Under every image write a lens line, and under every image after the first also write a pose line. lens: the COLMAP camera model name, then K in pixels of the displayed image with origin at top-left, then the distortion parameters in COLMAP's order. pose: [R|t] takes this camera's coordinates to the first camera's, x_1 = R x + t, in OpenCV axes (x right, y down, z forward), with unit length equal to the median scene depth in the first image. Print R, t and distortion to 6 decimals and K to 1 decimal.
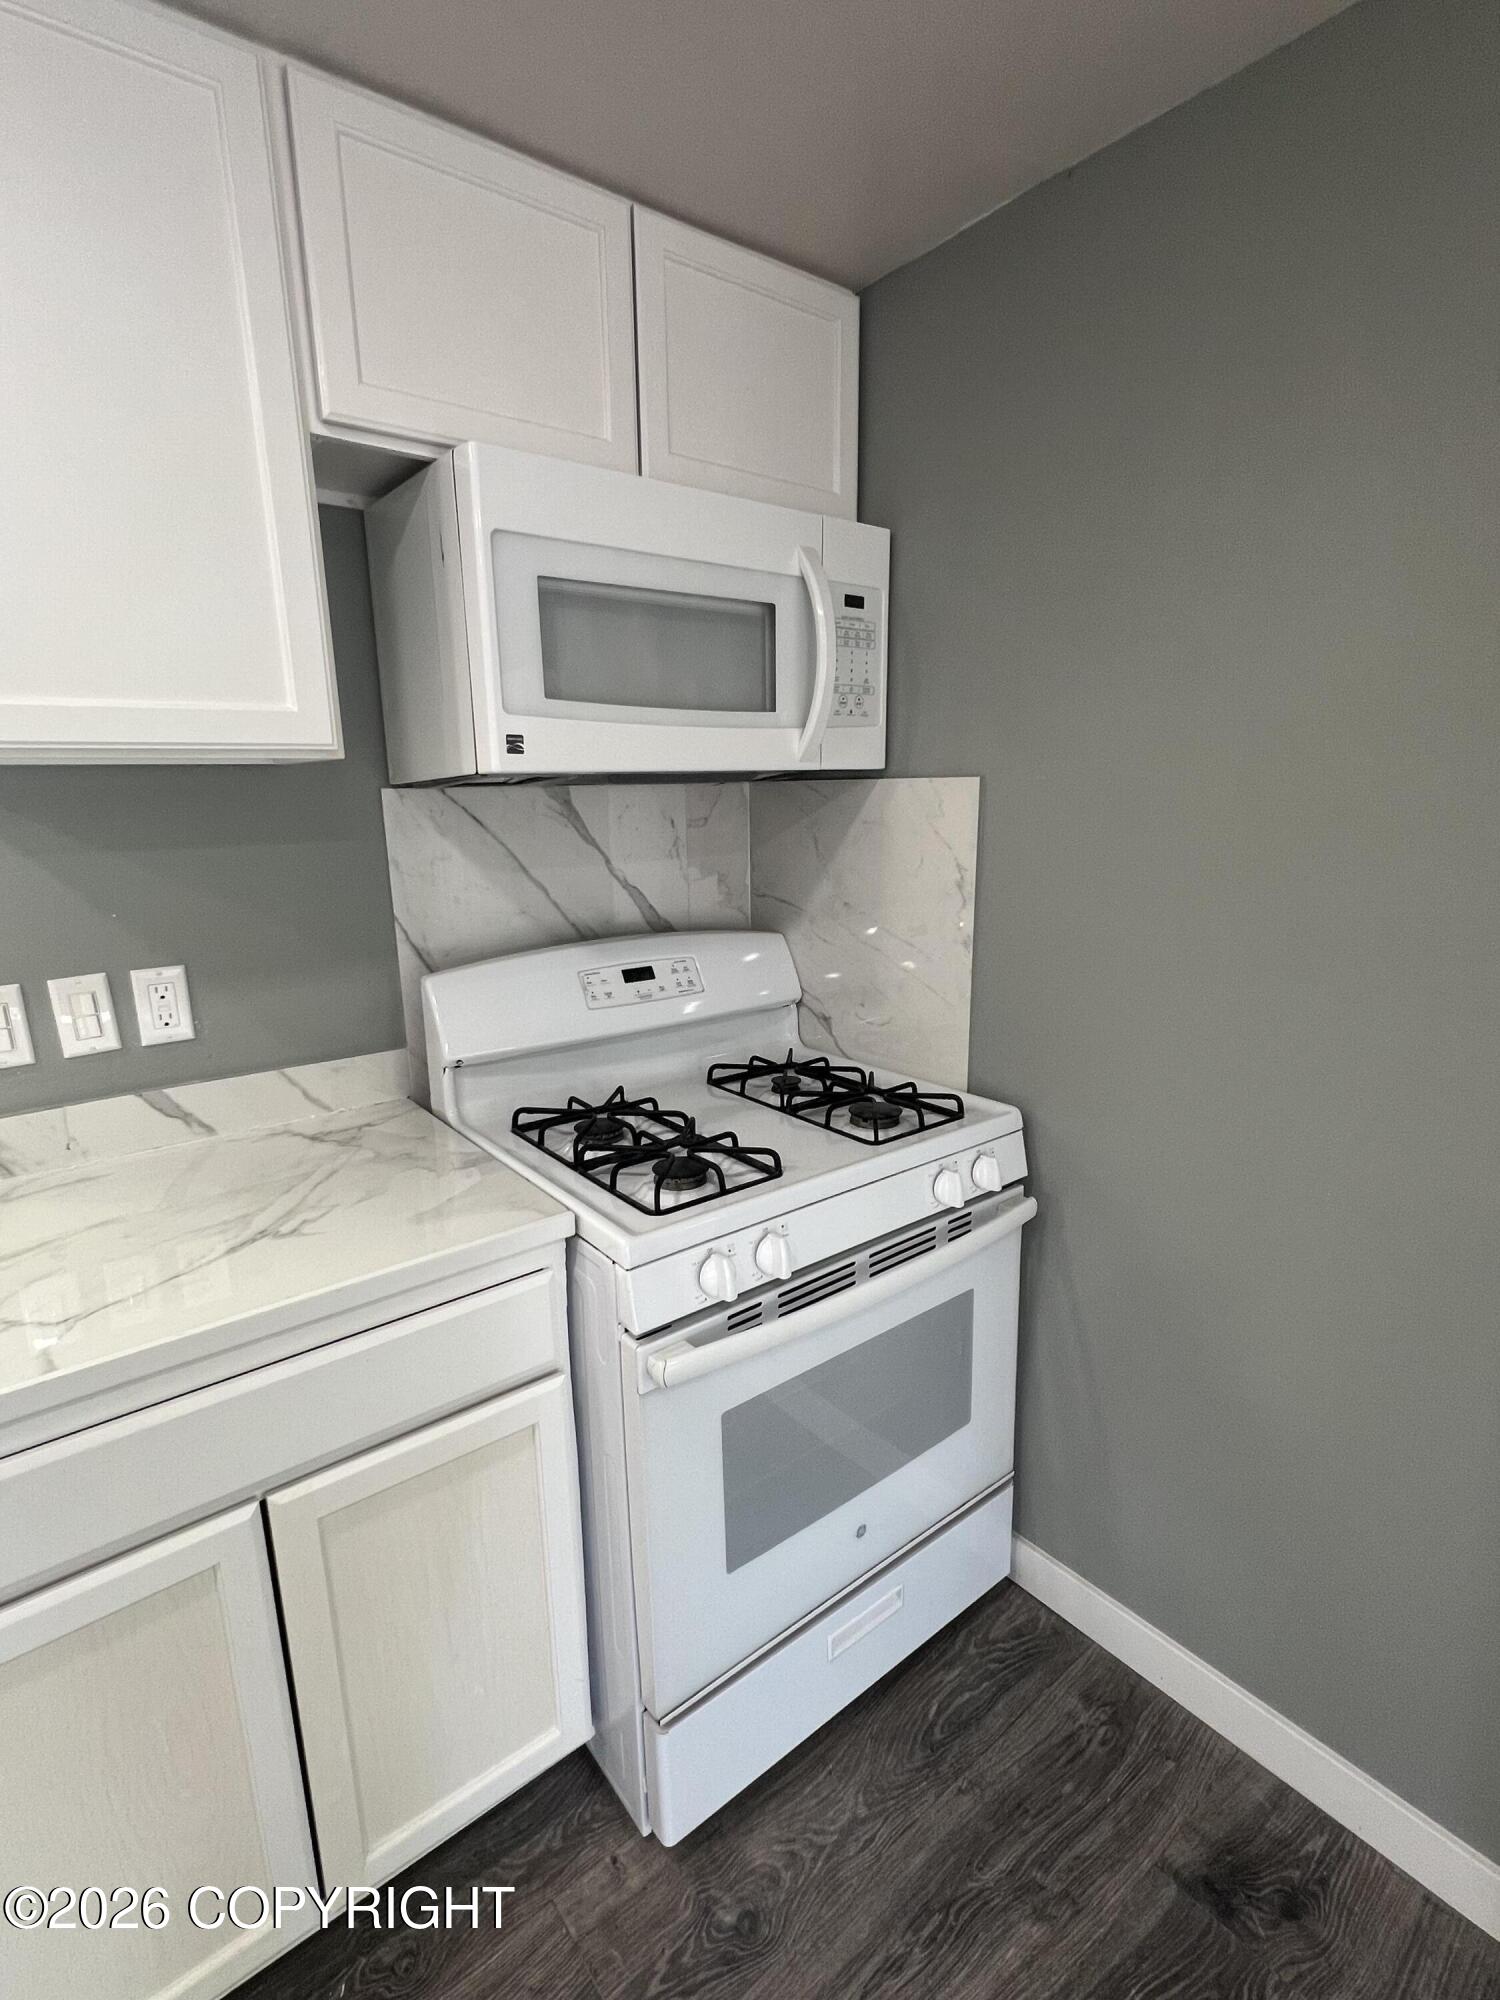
lens RADIAL K [[961.8, 0, 754.5], [0, 961.8, 1029.0], [0, 0, 1]] dist [0.006046, 0.000418]
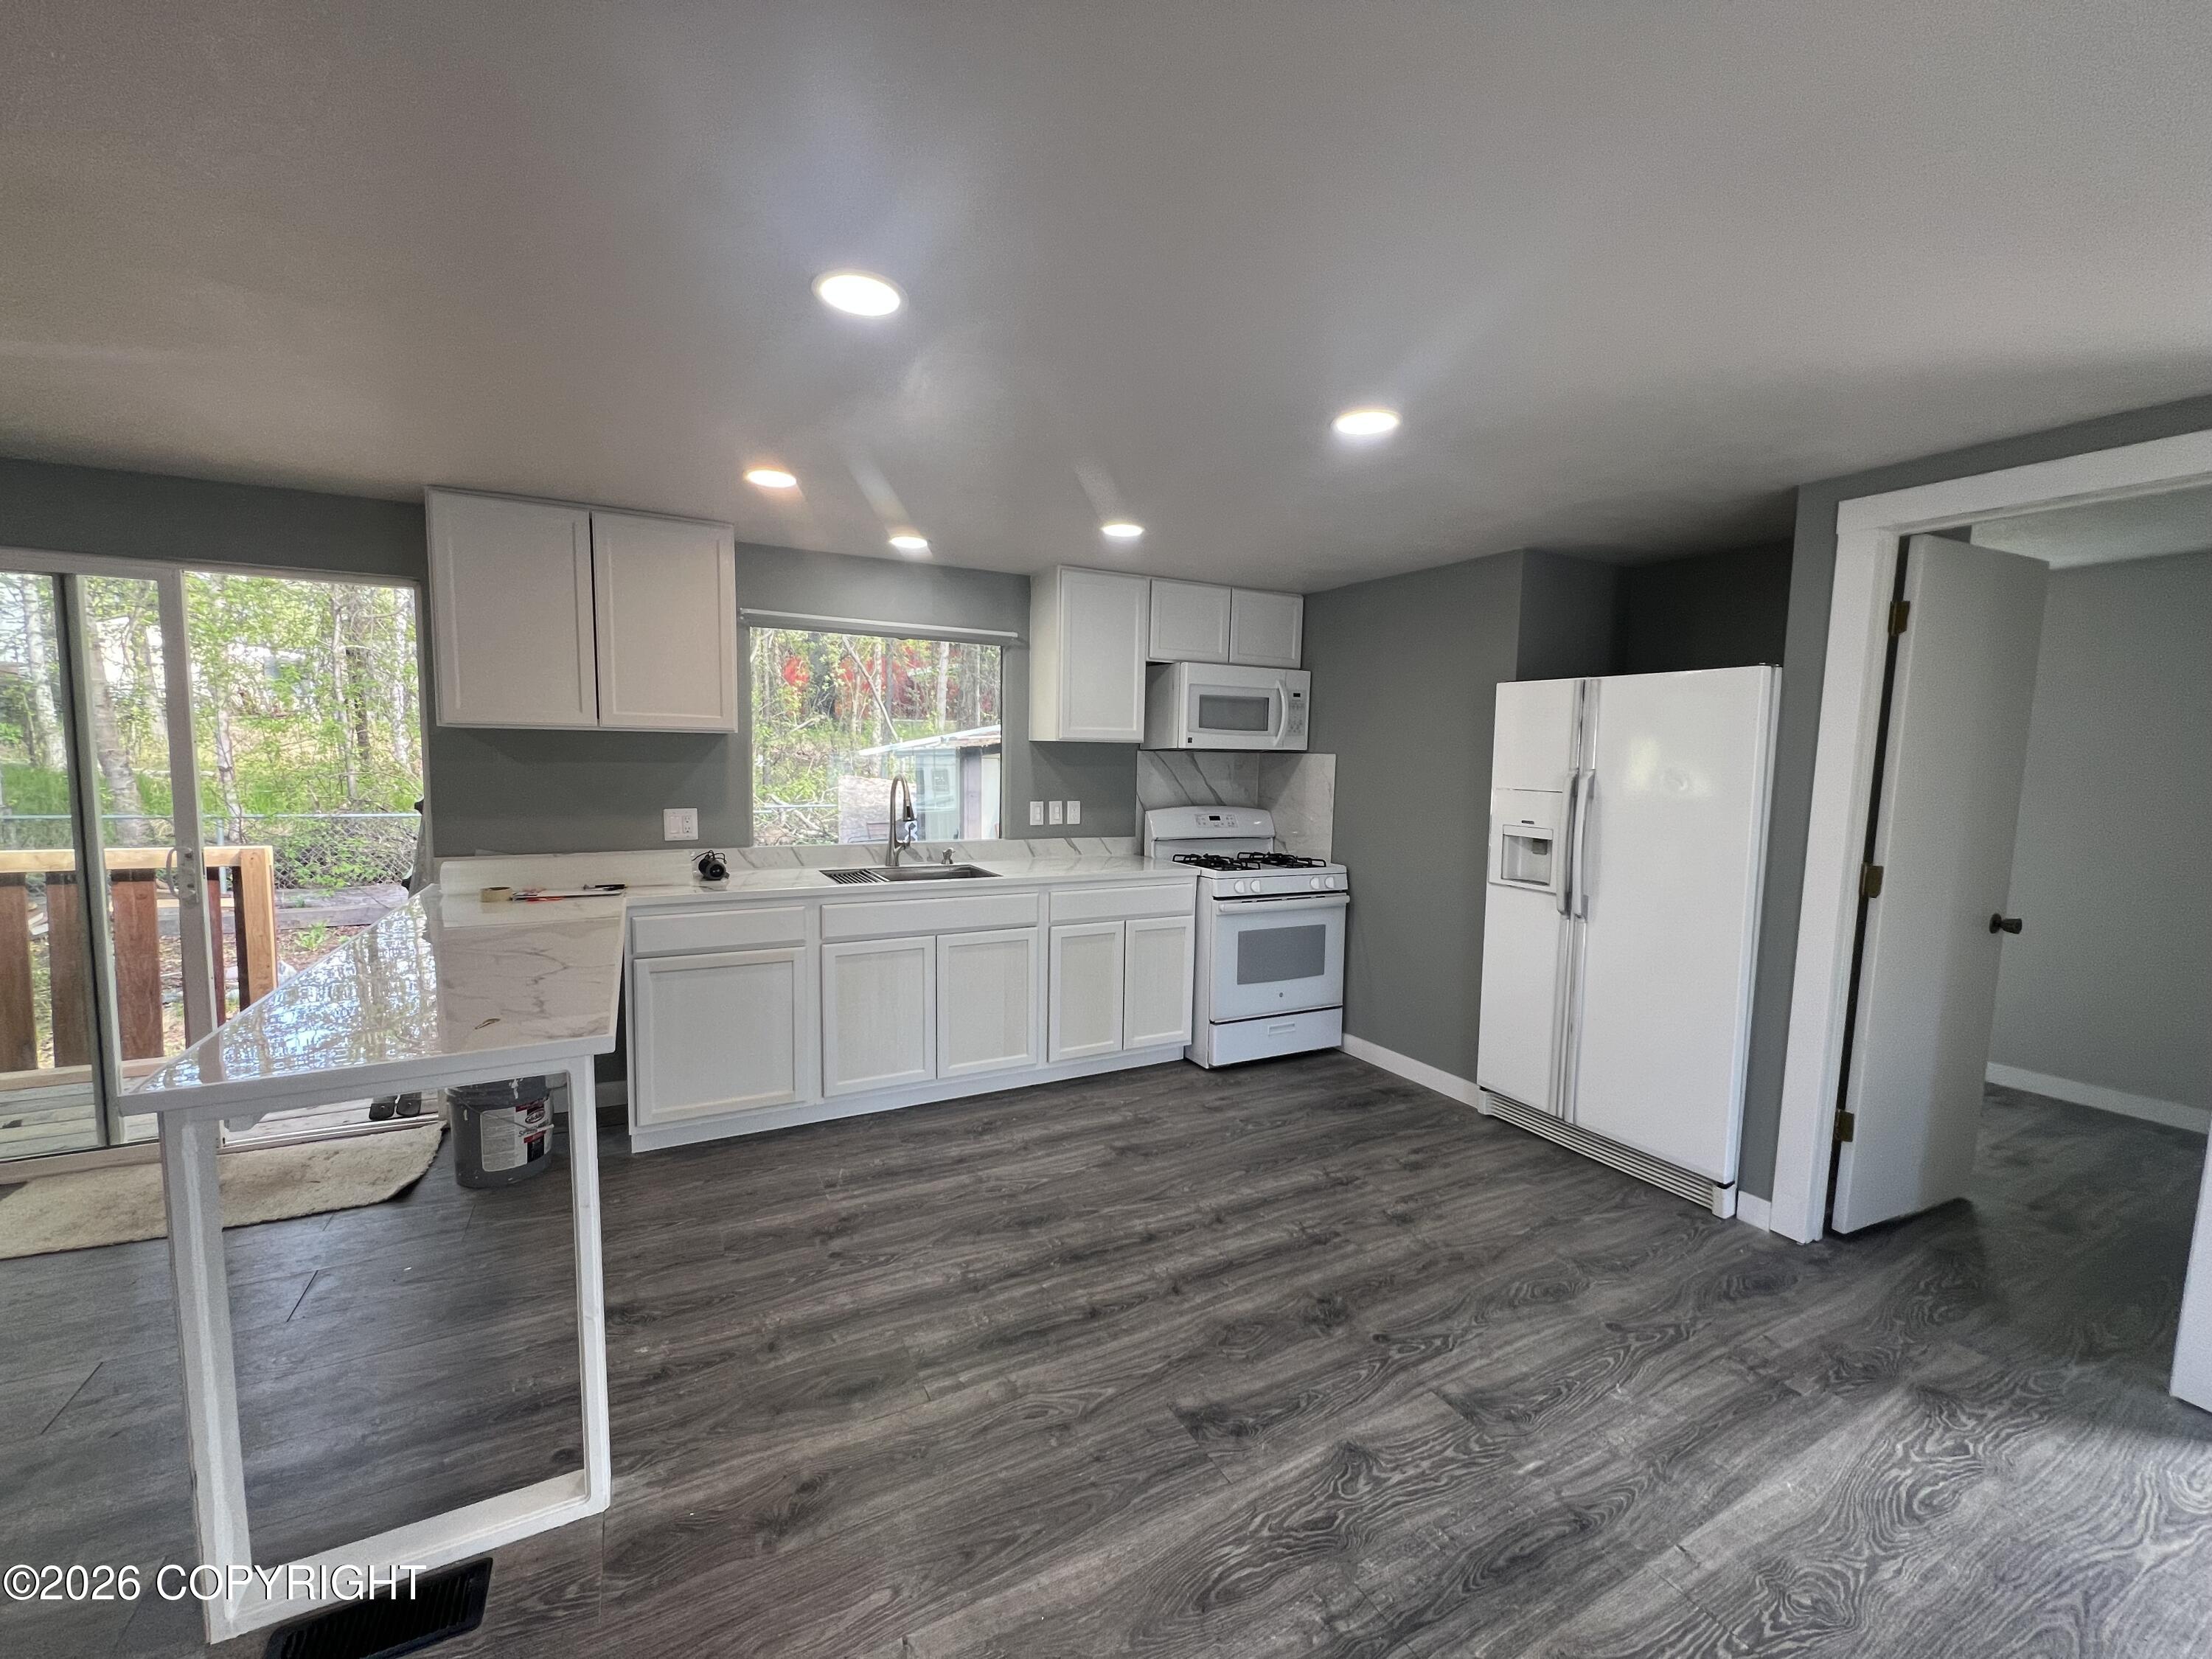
lens RADIAL K [[894.6, 0, 1107.6], [0, 894.6, 840.0], [0, 0, 1]] dist [0.016218, -0.001285]
pose [[0.982888, 0.054596, -0.175929, 0.041376], [-0.078923, 0.987781, -0.134390, 0.429357], [0.166442, 0.145975, 0.975186, -1.780300]]
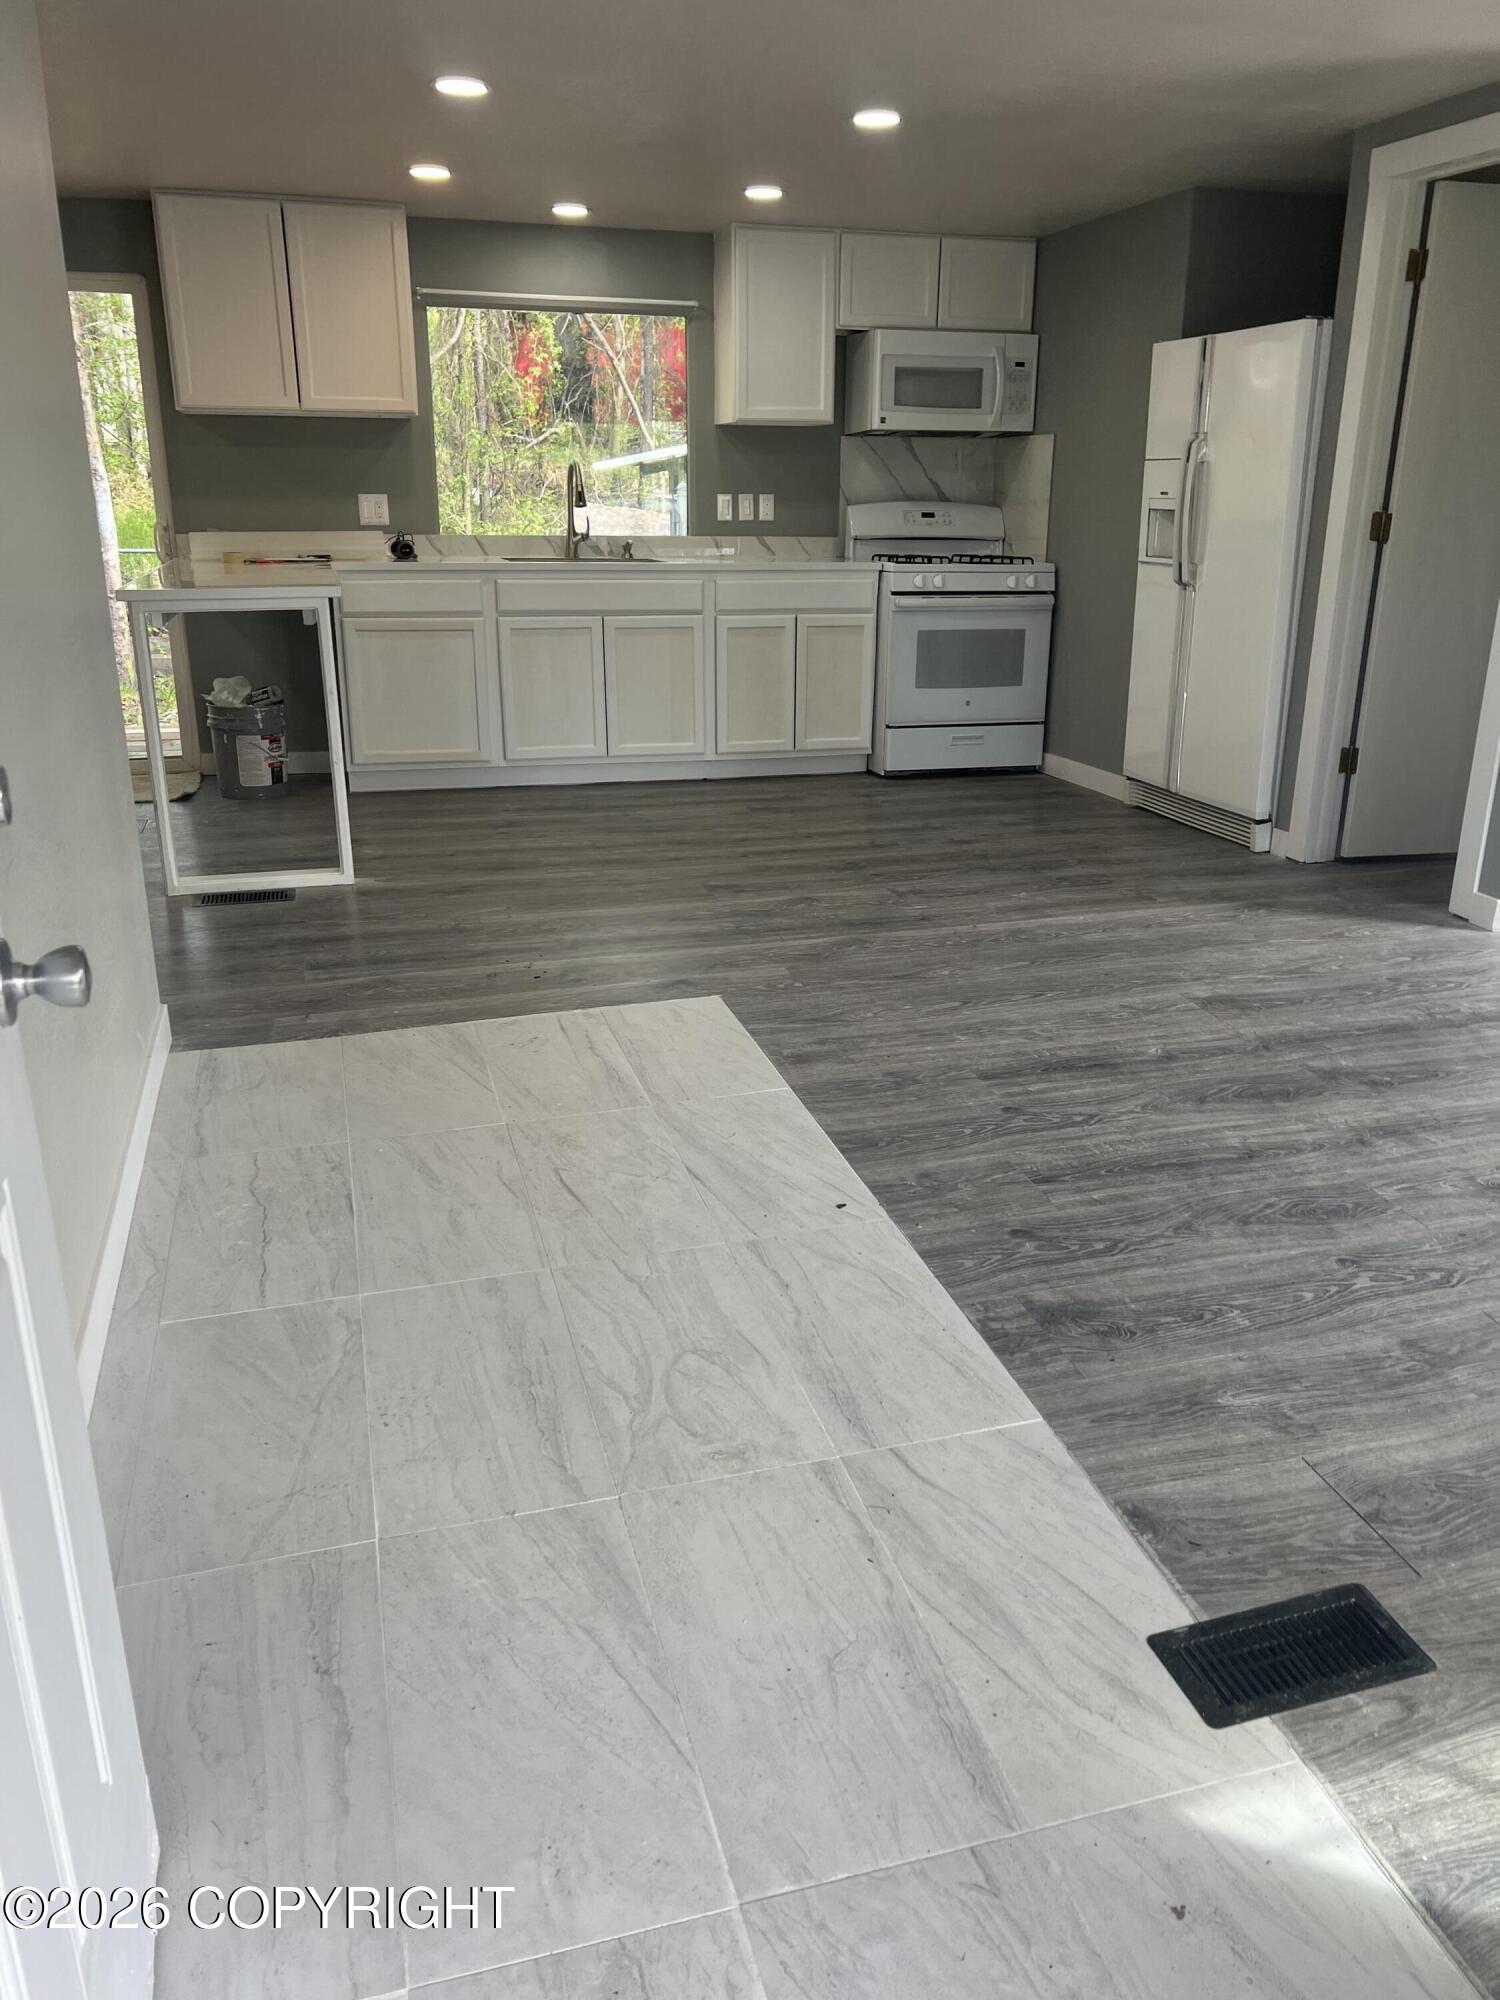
lens RADIAL K [[1510.4, 0, 768.6], [0, 1510.4, 986.4], [0, 0, 1]] dist [0.058010, -0.033505]
pose [[0.926592, 0.141341, -0.348496, 1.178689], [-0.114344, 0.988697, 0.096968, 0.923372], [0.358262, -0.050001, 0.932281, -3.263772]]
